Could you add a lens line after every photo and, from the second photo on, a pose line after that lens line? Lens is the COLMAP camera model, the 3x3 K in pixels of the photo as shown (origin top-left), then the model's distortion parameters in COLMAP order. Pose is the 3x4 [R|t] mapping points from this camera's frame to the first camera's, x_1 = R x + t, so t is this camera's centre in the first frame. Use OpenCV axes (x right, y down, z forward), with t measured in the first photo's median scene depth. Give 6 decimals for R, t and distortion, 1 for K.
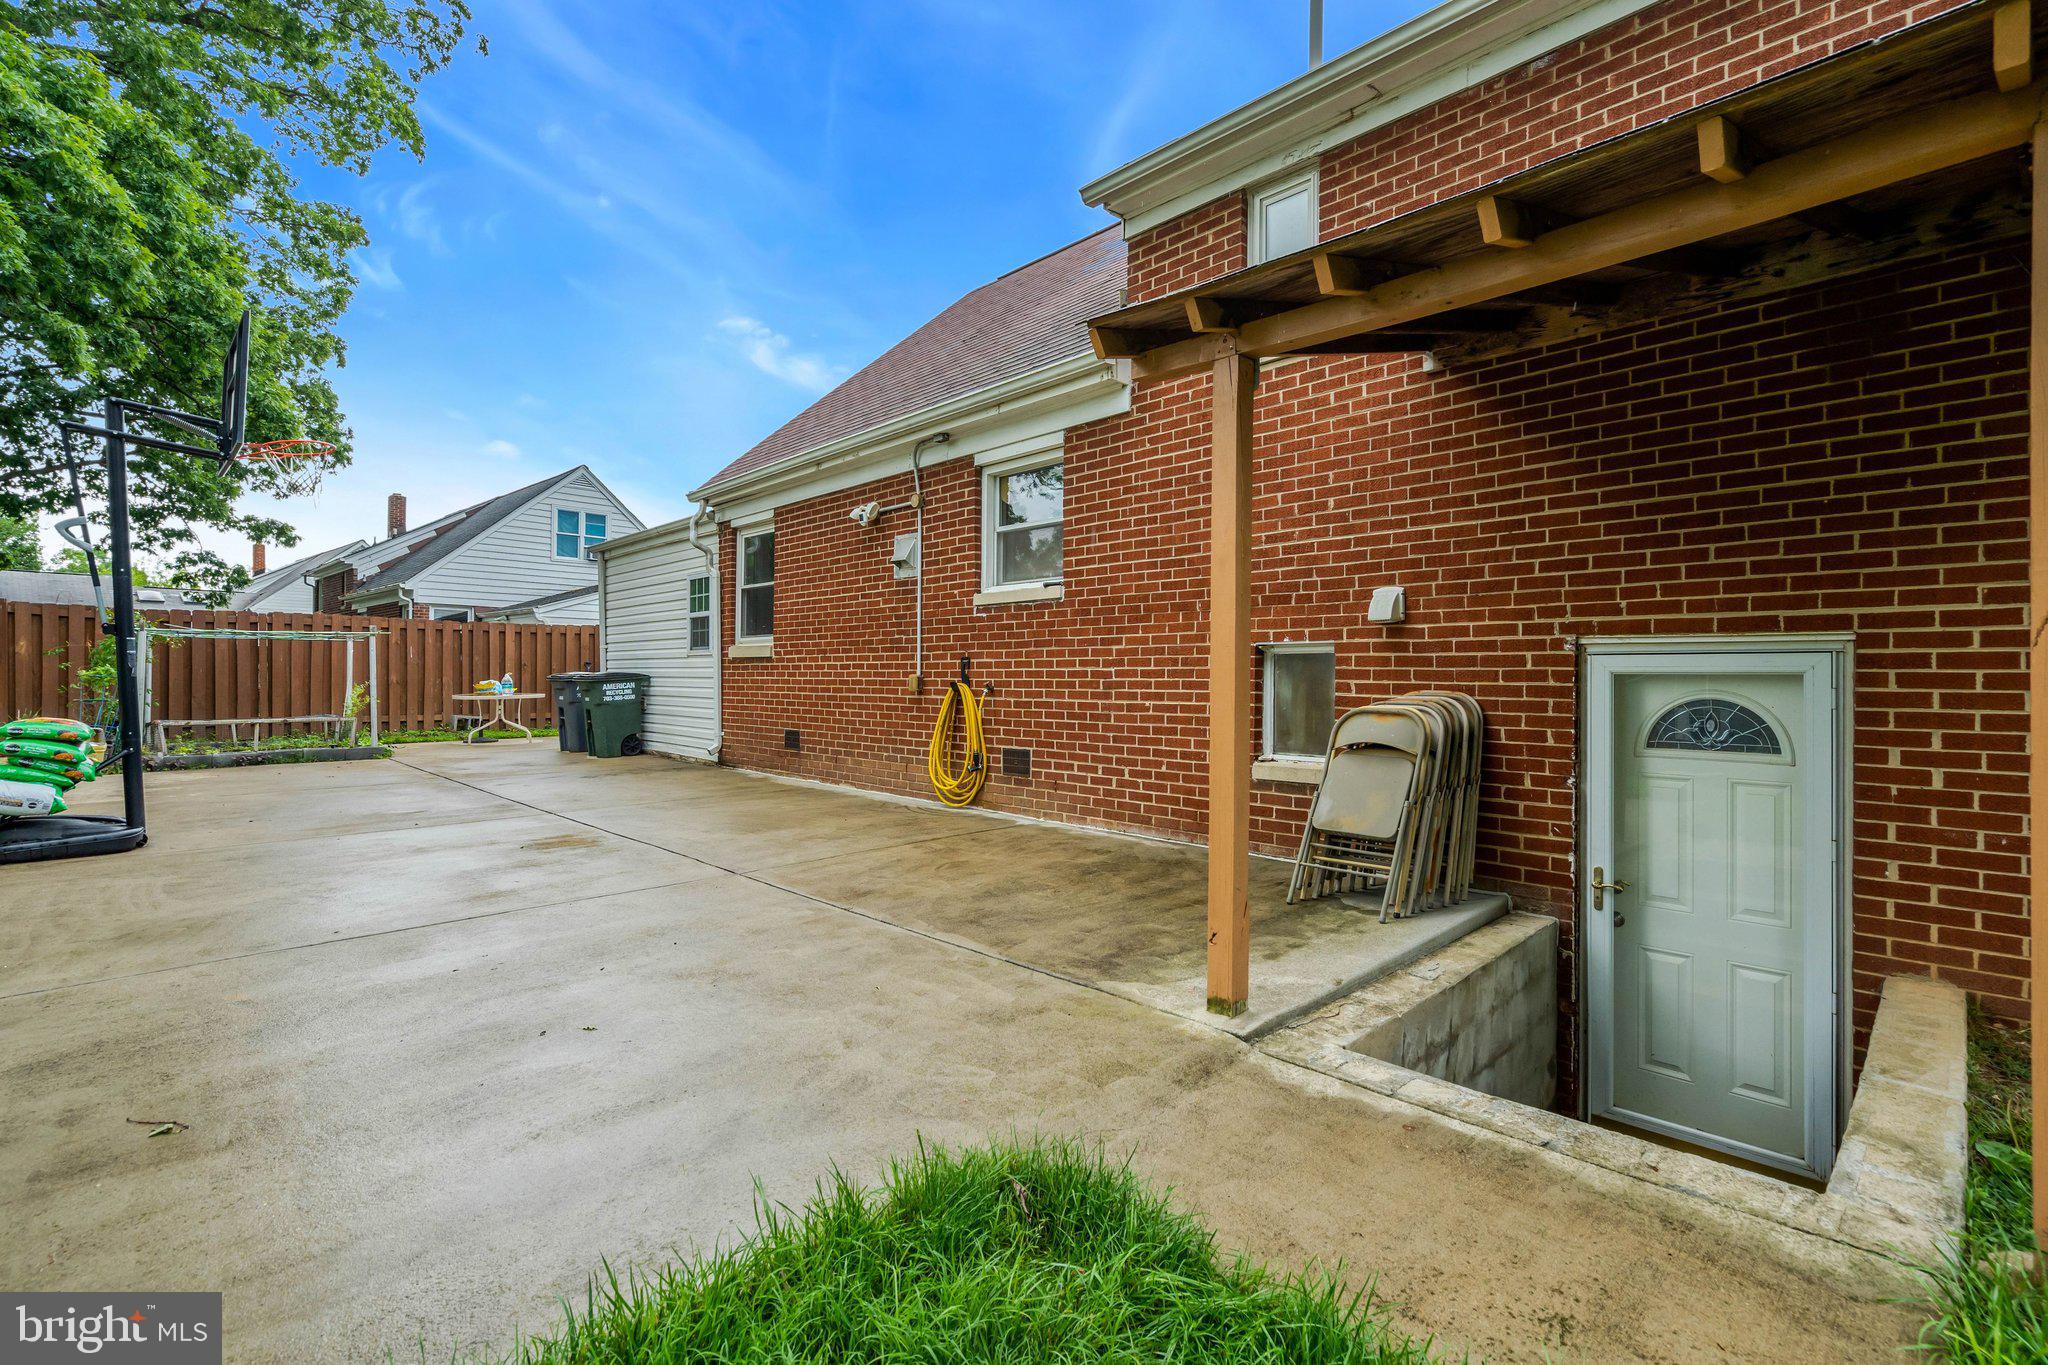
lens RADIAL K [[943.1, 0, 1022.3], [0, 943.1, 670.6], [0, 0, 1]] dist [-0.003488, 0.000132]
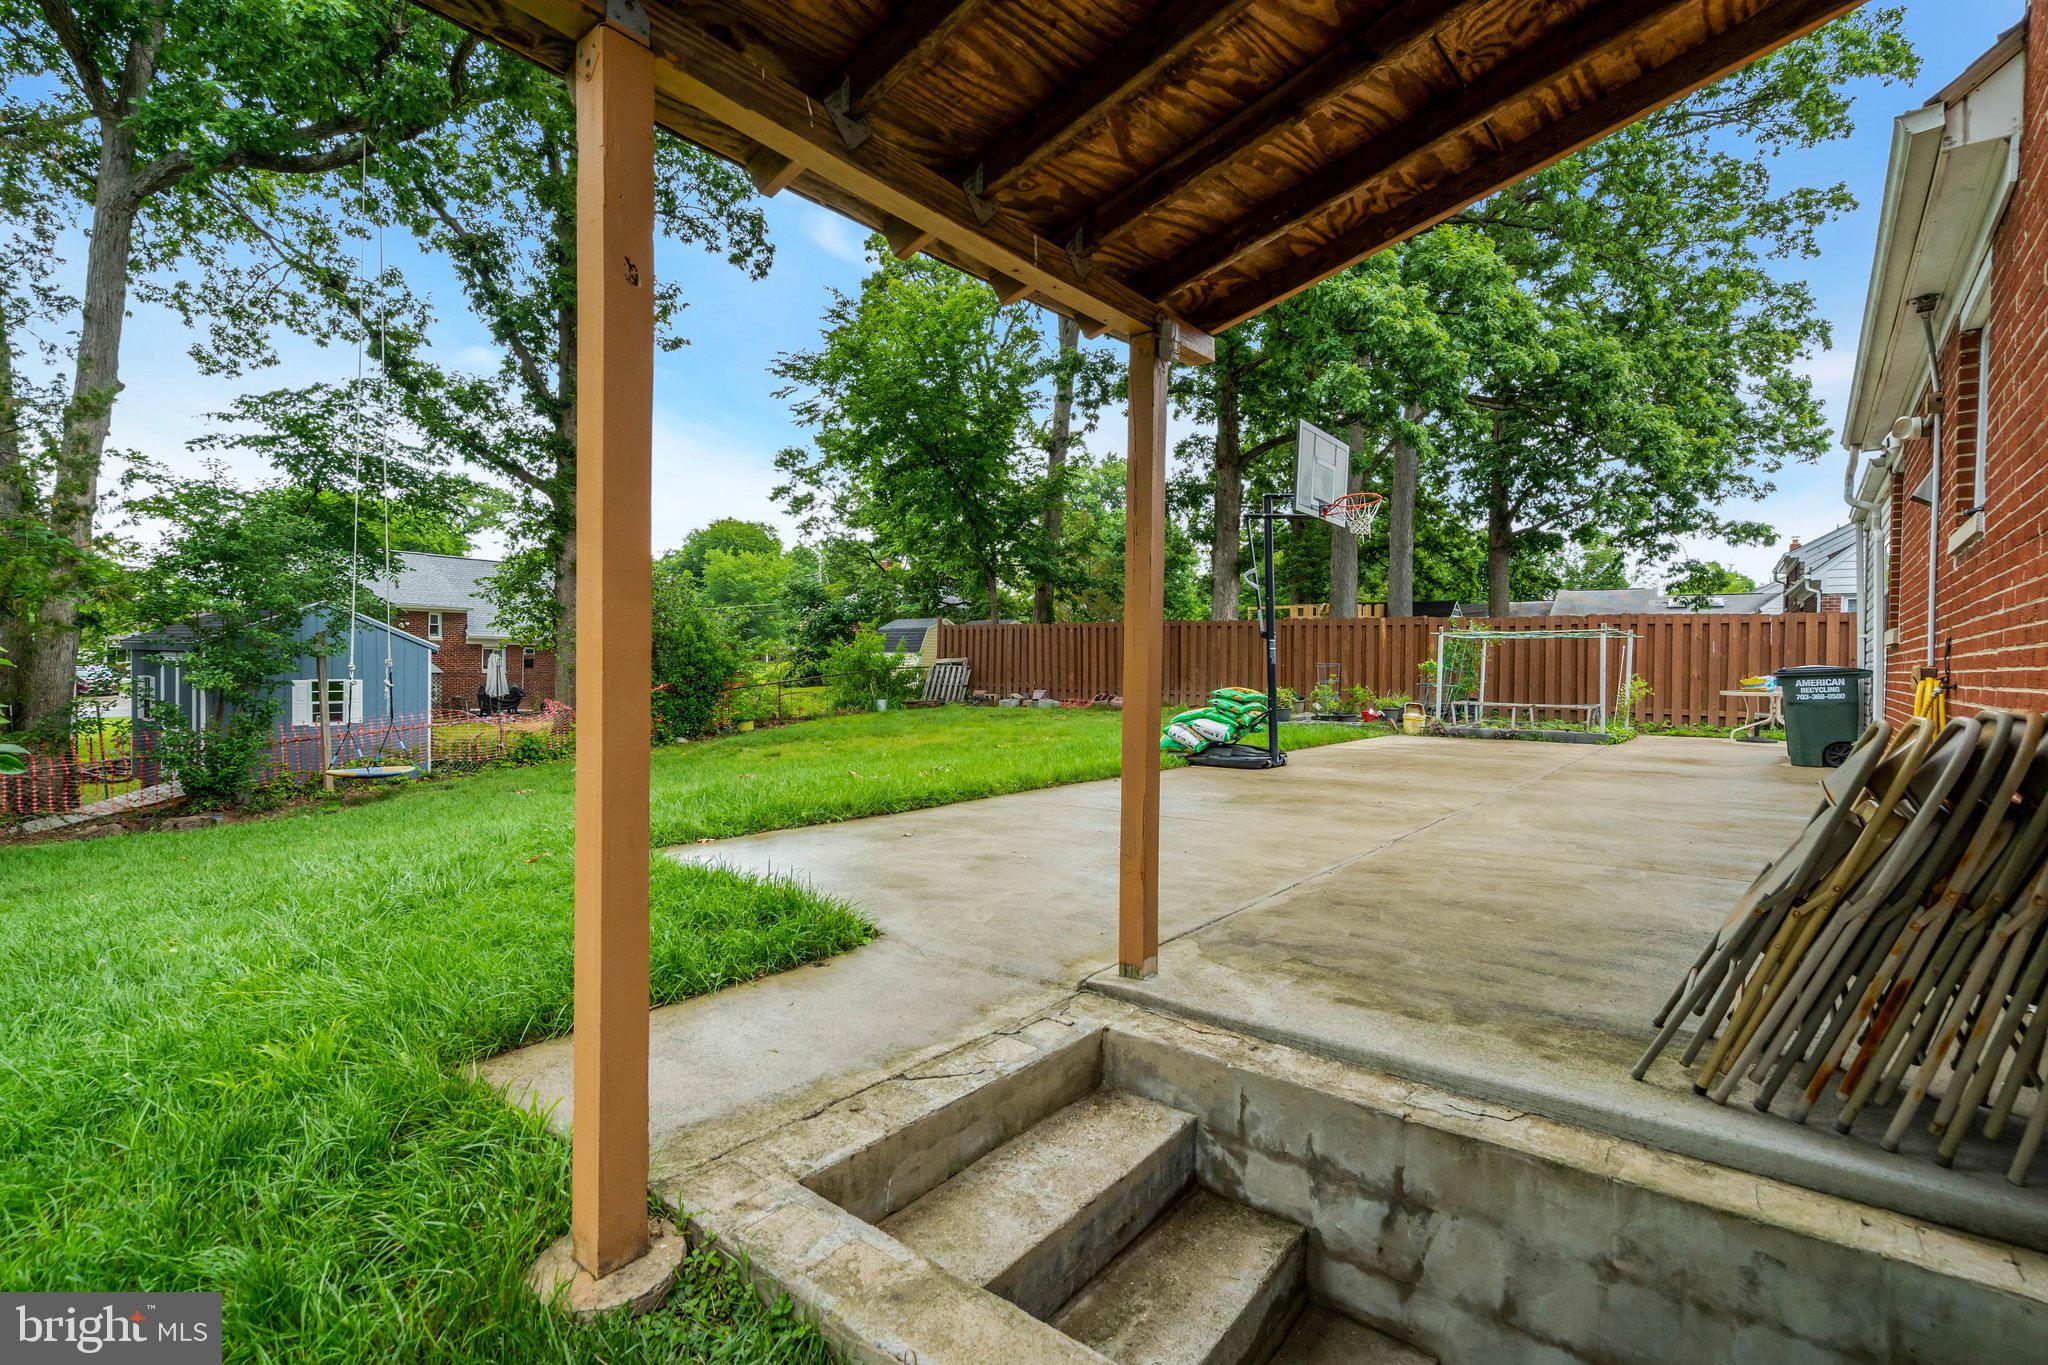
lens RADIAL K [[943.1, 0, 1022.3], [0, 943.1, 670.6], [0, 0, 1]] dist [-0.003488, 0.000132]
pose [[0.126907, 0.007457, -0.991887, 0.986328], [-0.007511, 0.999950, 0.006557, 0.016835], [0.991886, 0.006618, 0.126956, 0.595863]]
